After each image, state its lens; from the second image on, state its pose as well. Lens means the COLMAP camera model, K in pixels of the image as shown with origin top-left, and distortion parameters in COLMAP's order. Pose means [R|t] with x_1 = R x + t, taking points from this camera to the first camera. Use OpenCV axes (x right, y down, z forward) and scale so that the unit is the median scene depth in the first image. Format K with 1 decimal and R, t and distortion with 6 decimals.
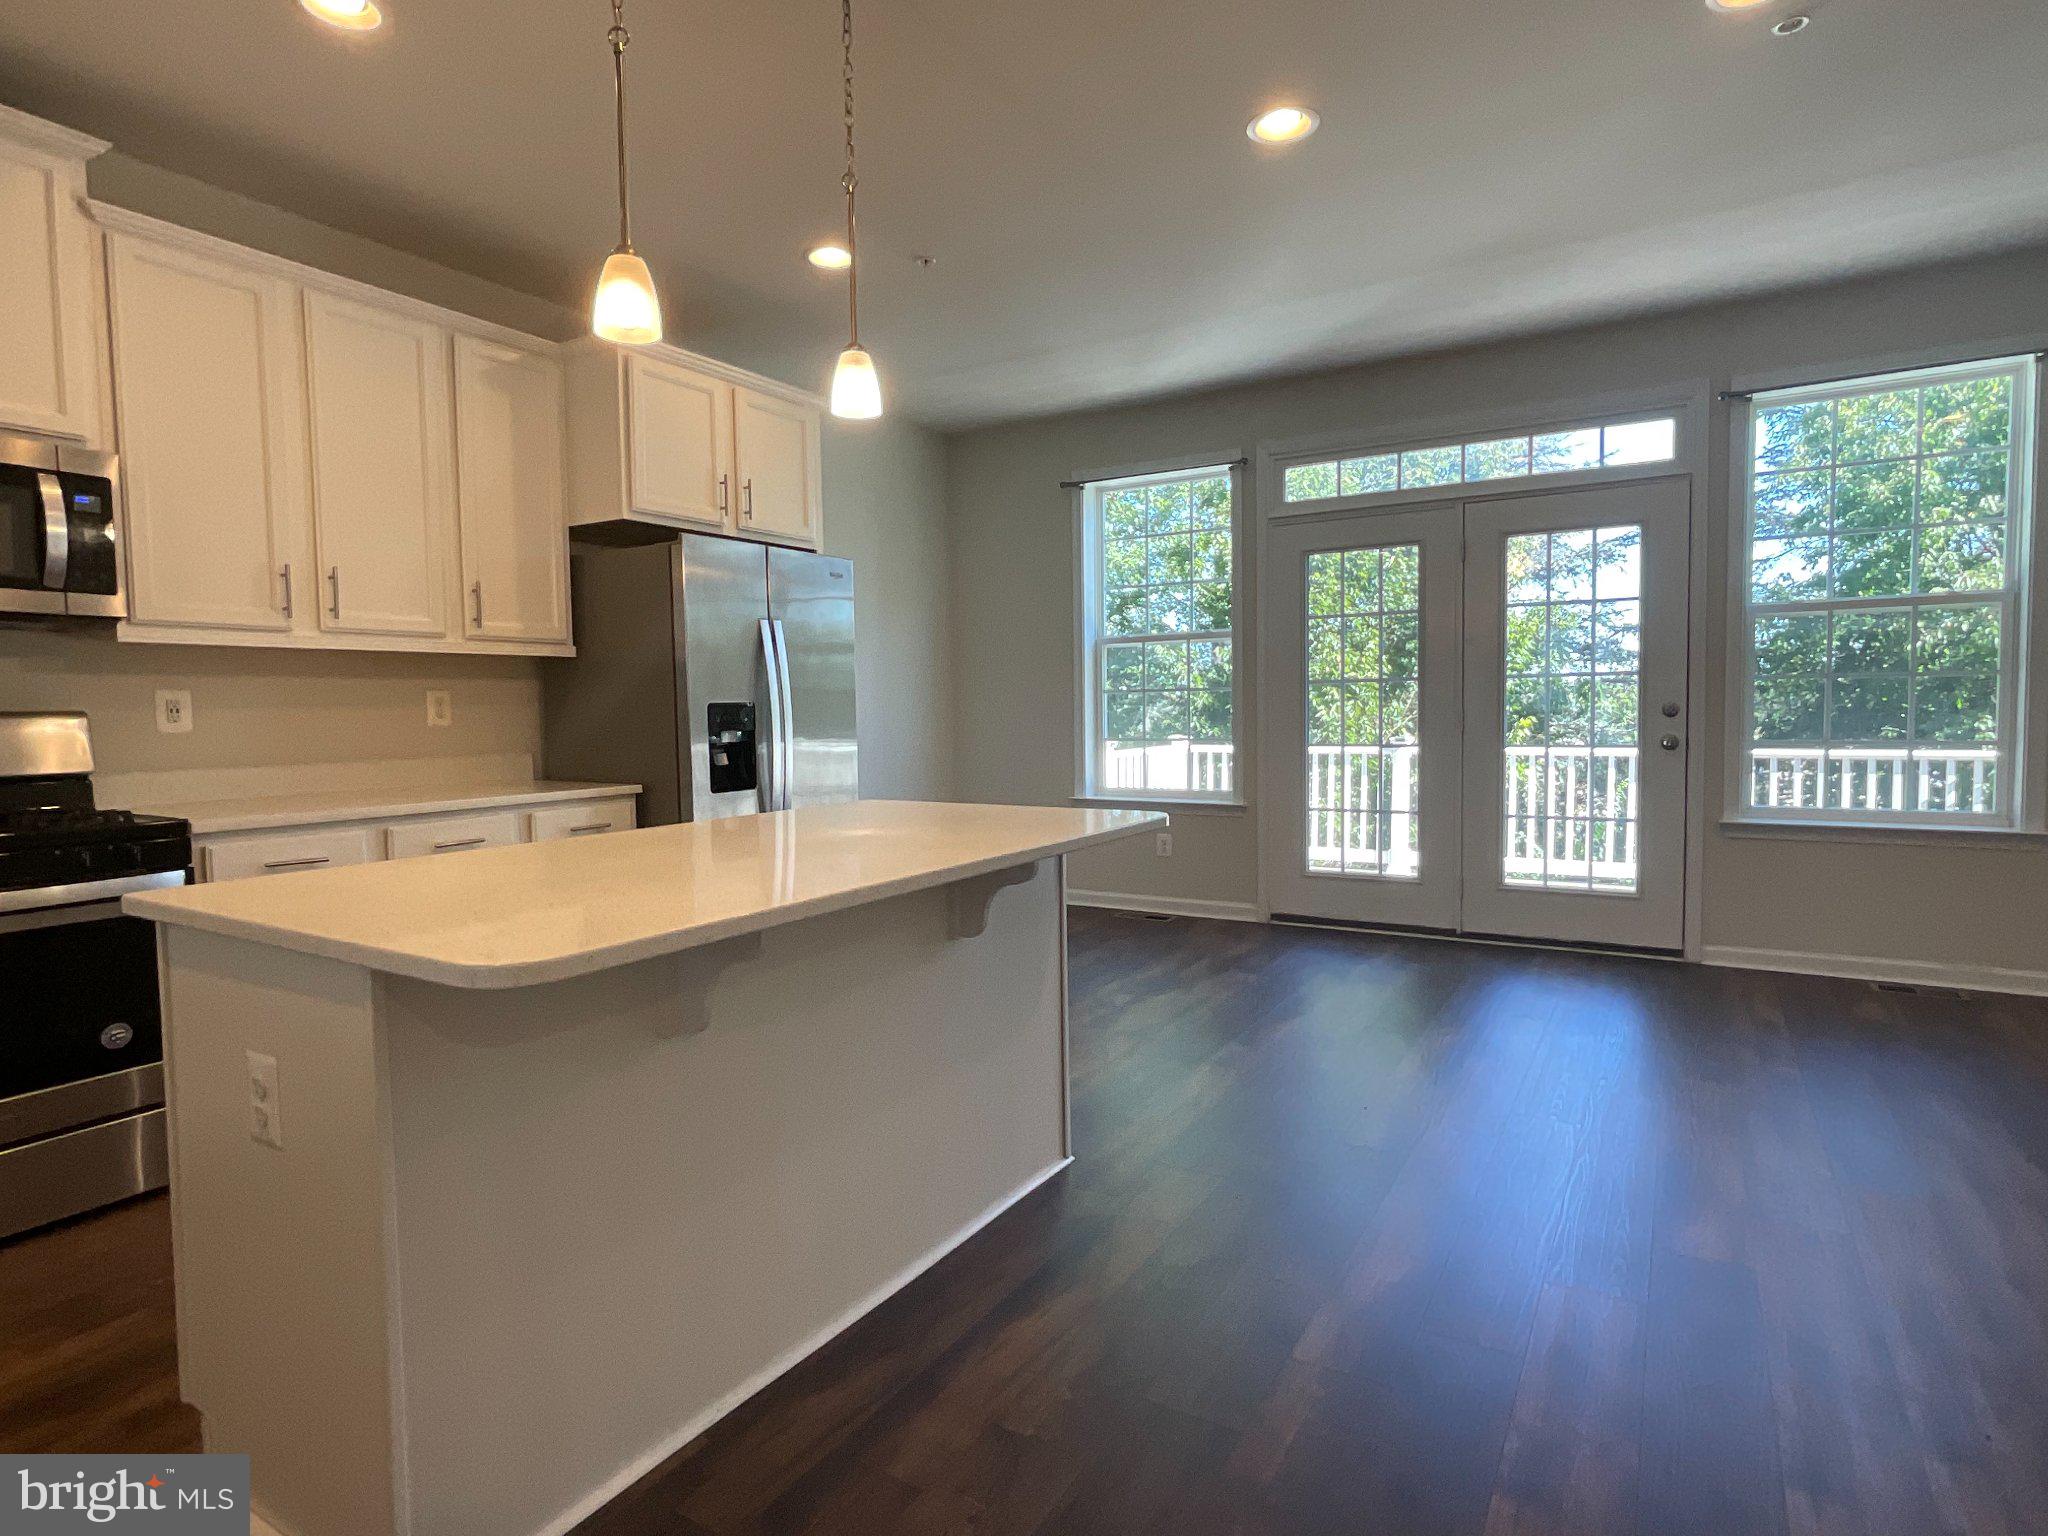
lens RADIAL K [[1099.3, 0, 1026.8], [0, 1099.3, 774.6], [0, 0, 1]] dist [-0.002321, 0.004551]
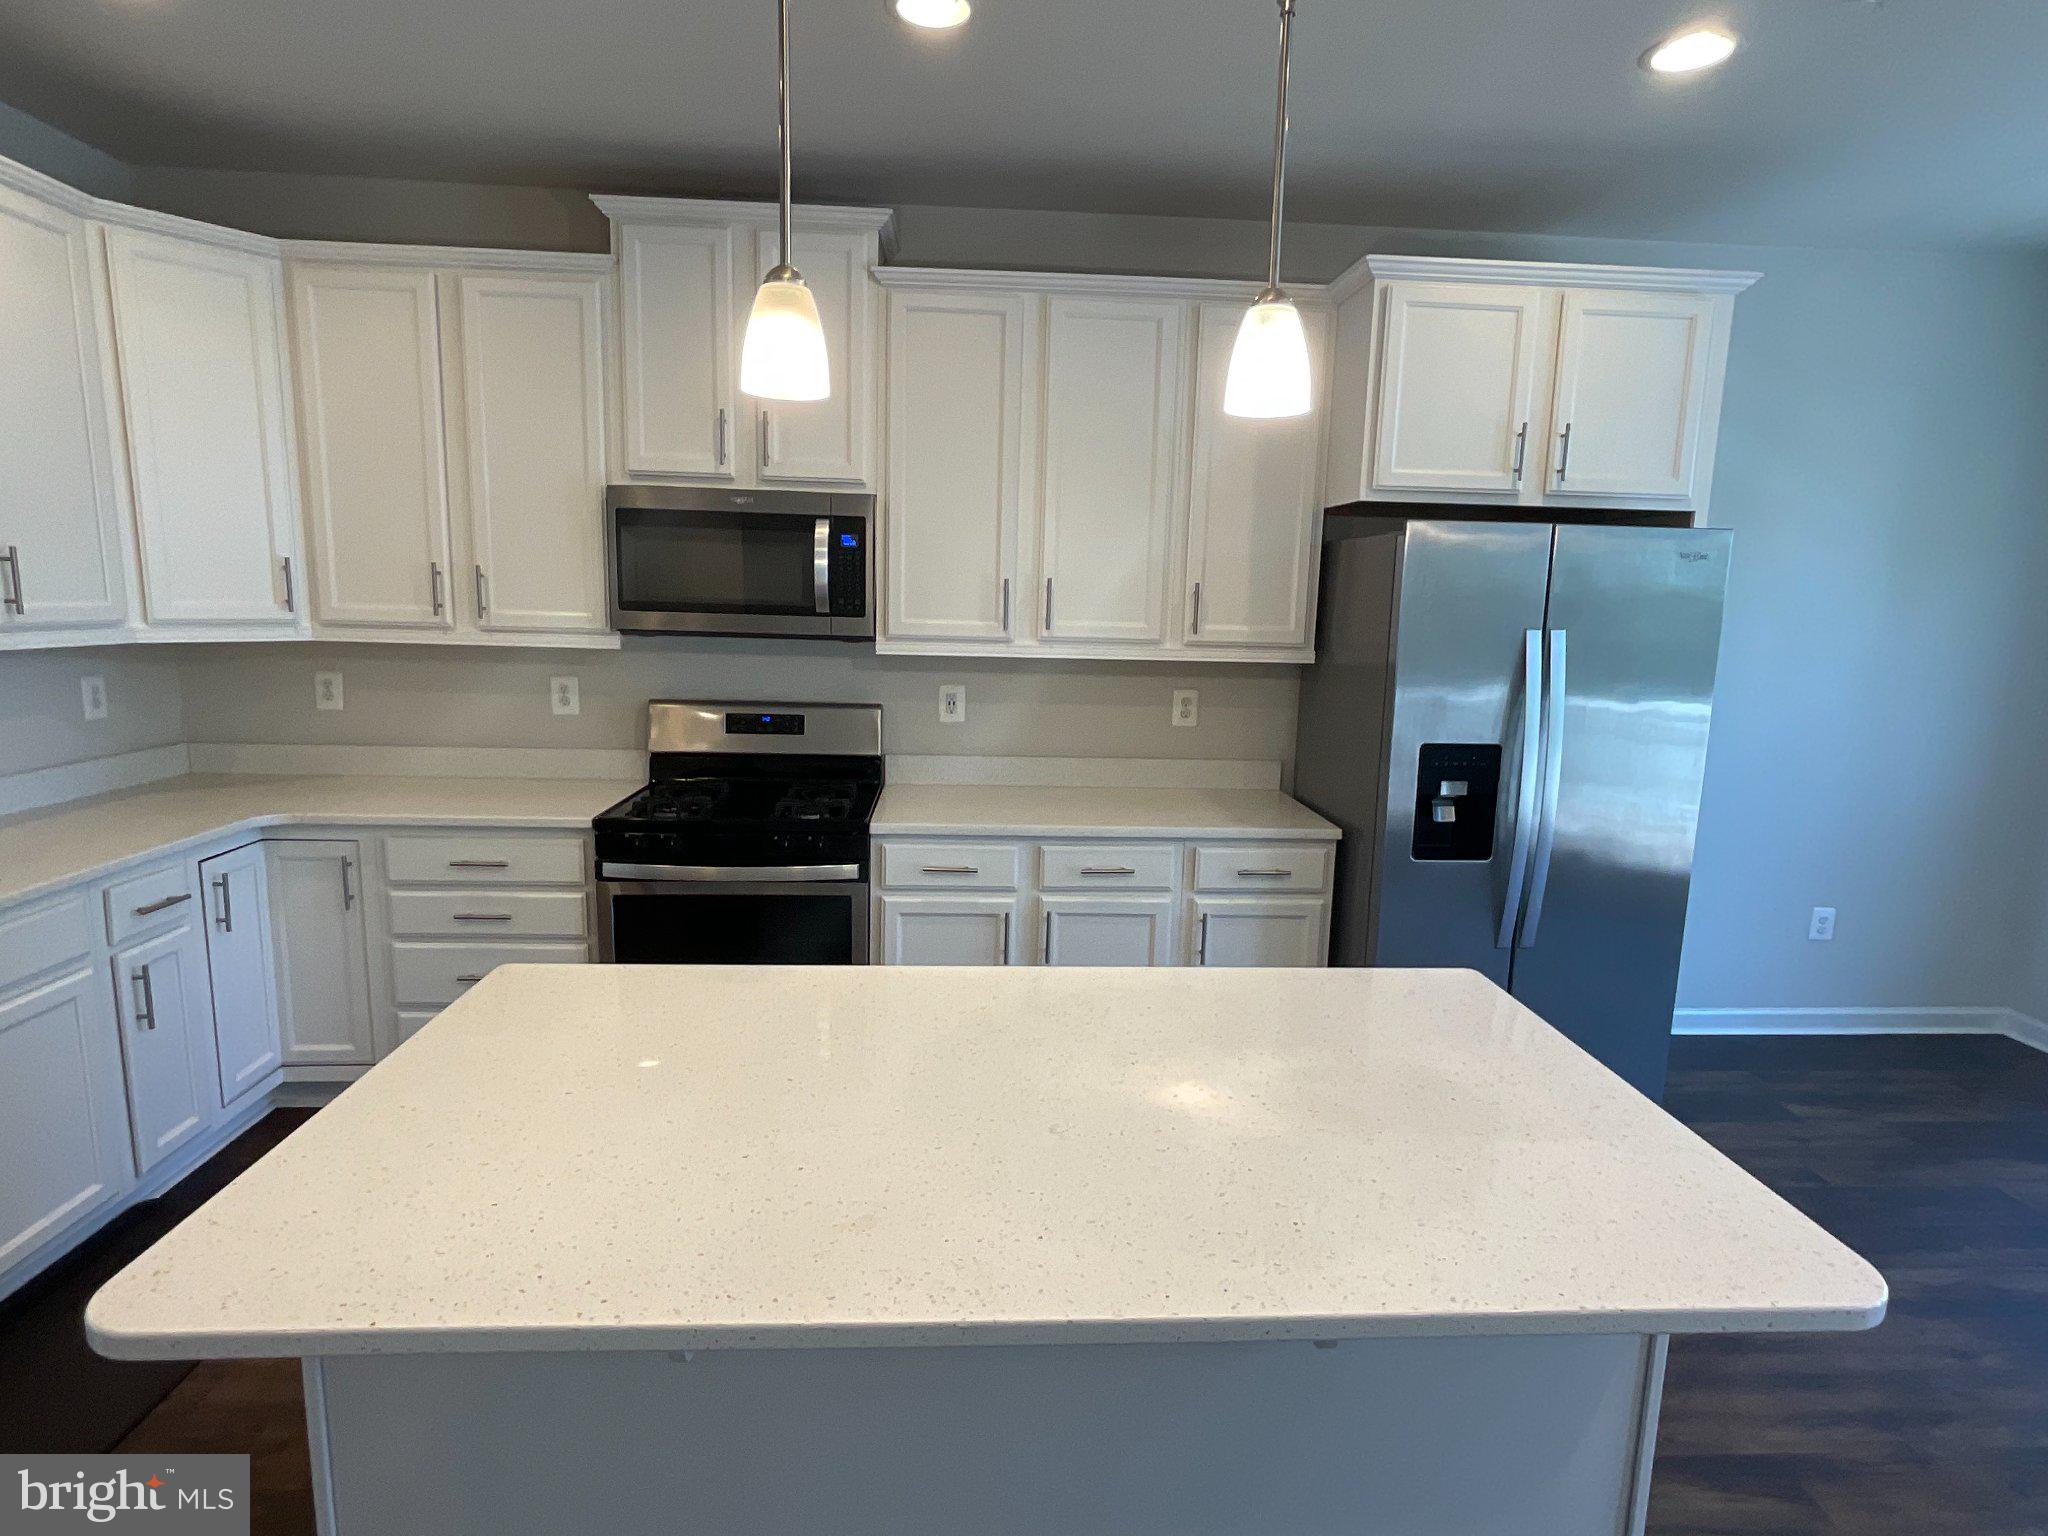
lens RADIAL K [[1099.3, 0, 1029.9], [0, 1099.3, 765.0], [0, 0, 1]] dist [-0.002321, 0.004551]
pose [[0.569088, 0.156865, -0.807175, 0.187532], [-0.084751, 0.987597, 0.132176, -0.139809], [0.817897, -0.006811, 0.575324, 0.372649]]
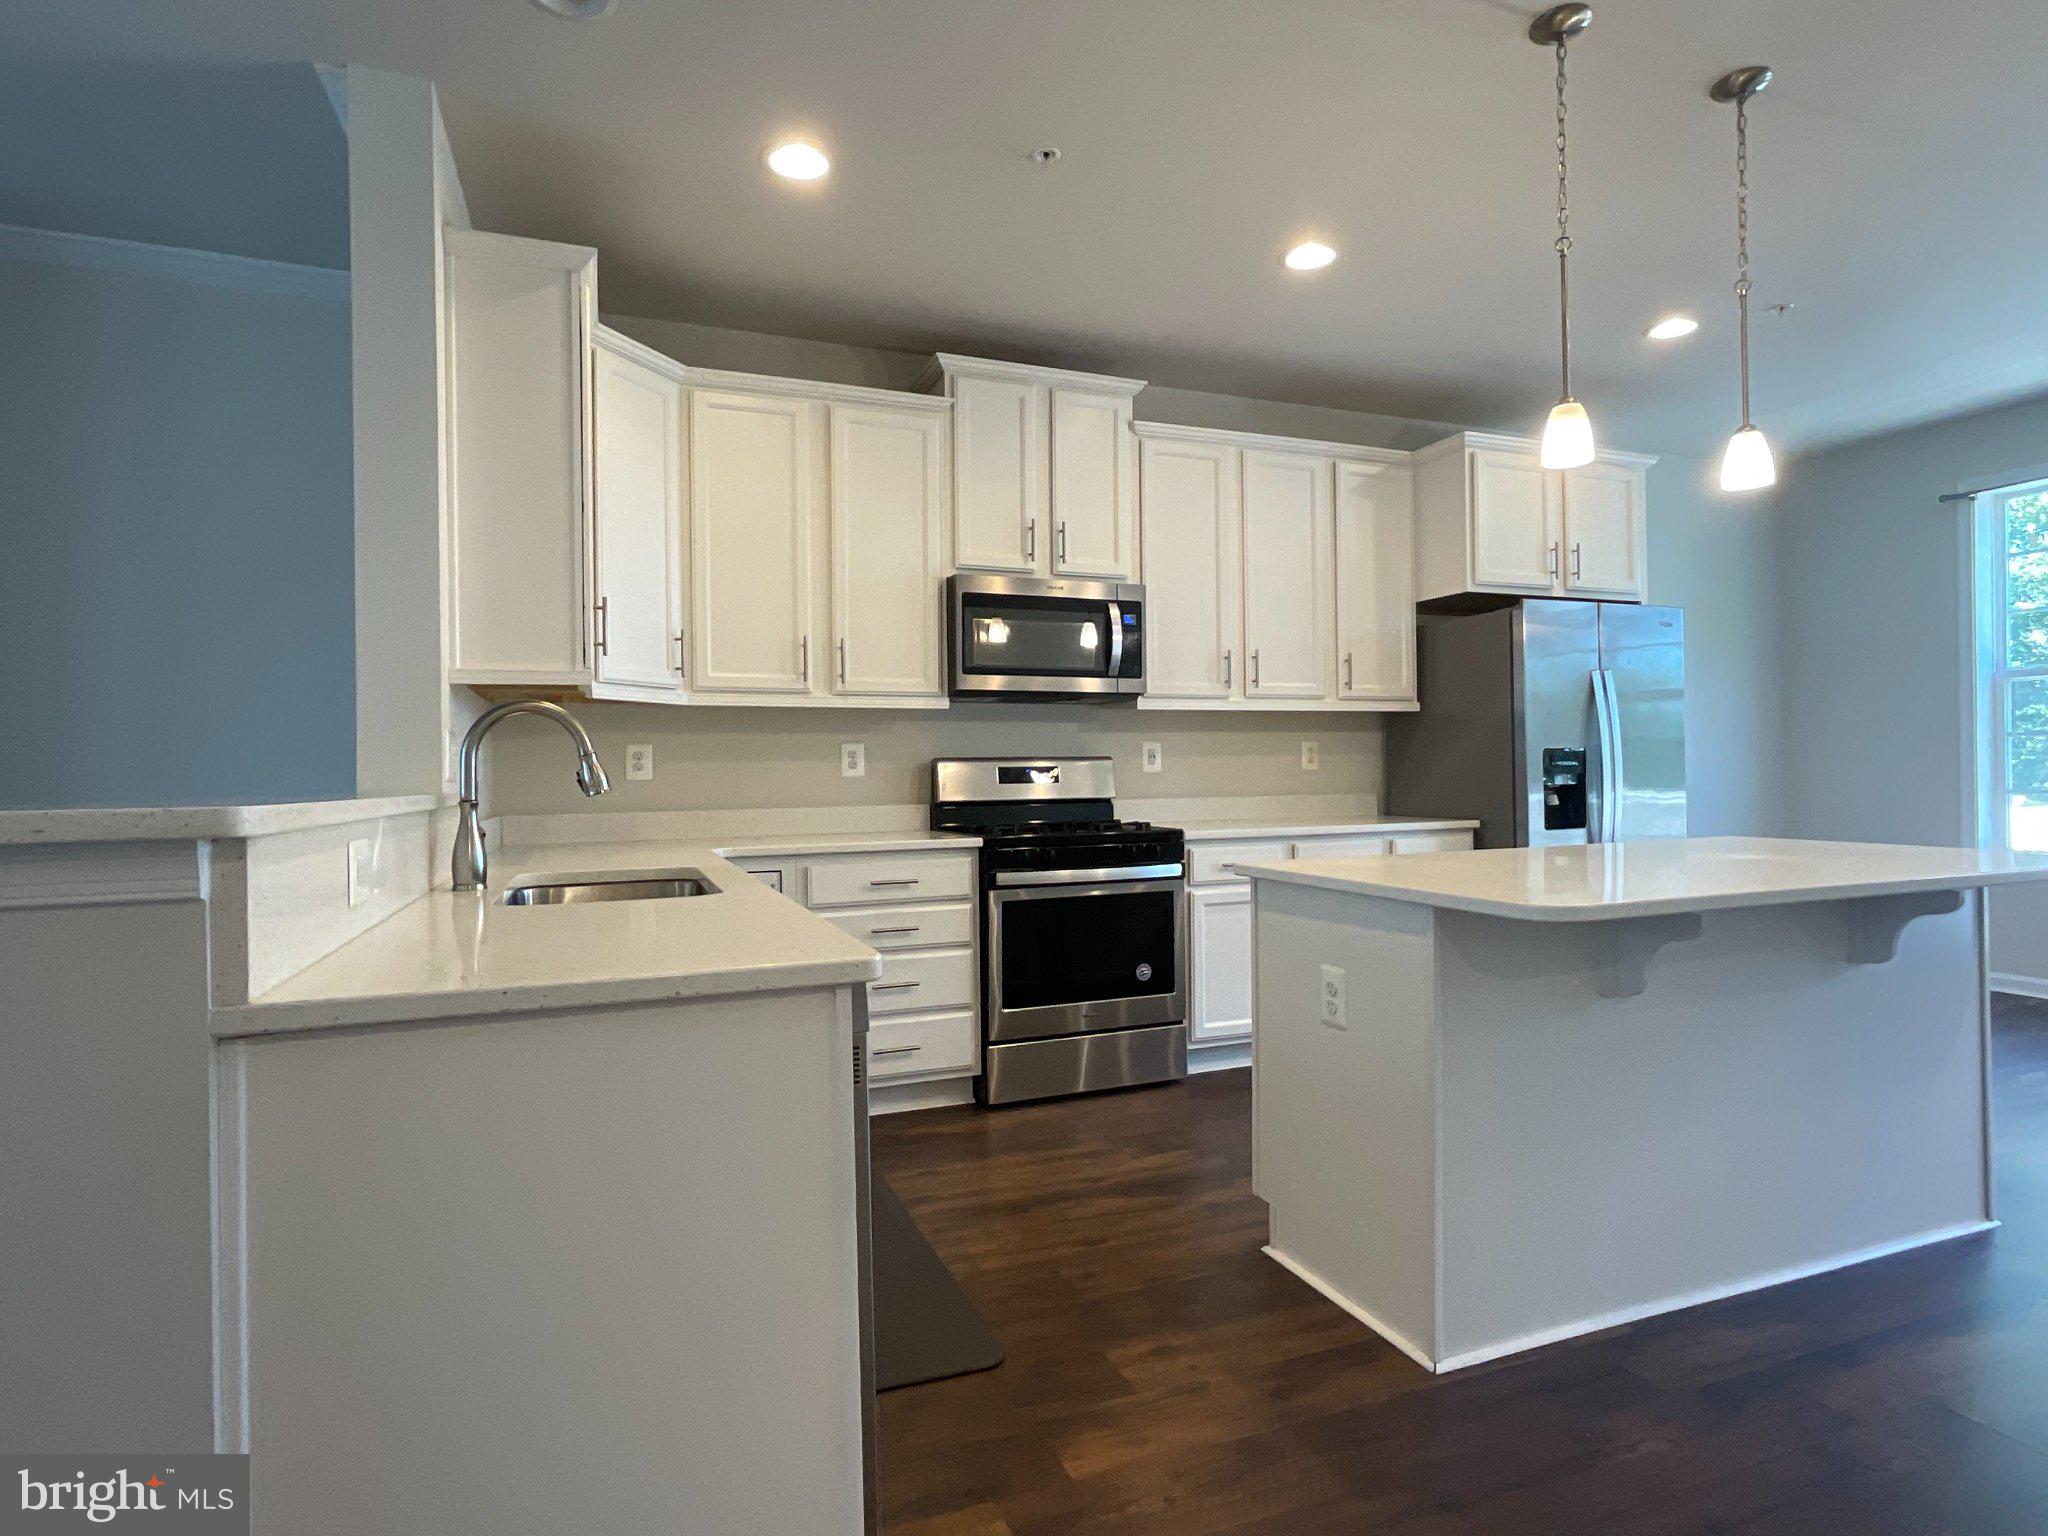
lens RADIAL K [[1099.3, 0, 1019.6], [0, 1099.3, 772.4], [0, 0, 1]] dist [-0.002321, 0.004551]
pose [[0.798468, 0.002111, -0.602033, -0.048291], [-0.033915, 0.998564, -0.041479, 0.025063], [0.601081, 0.053537, 0.797393, -0.221856]]
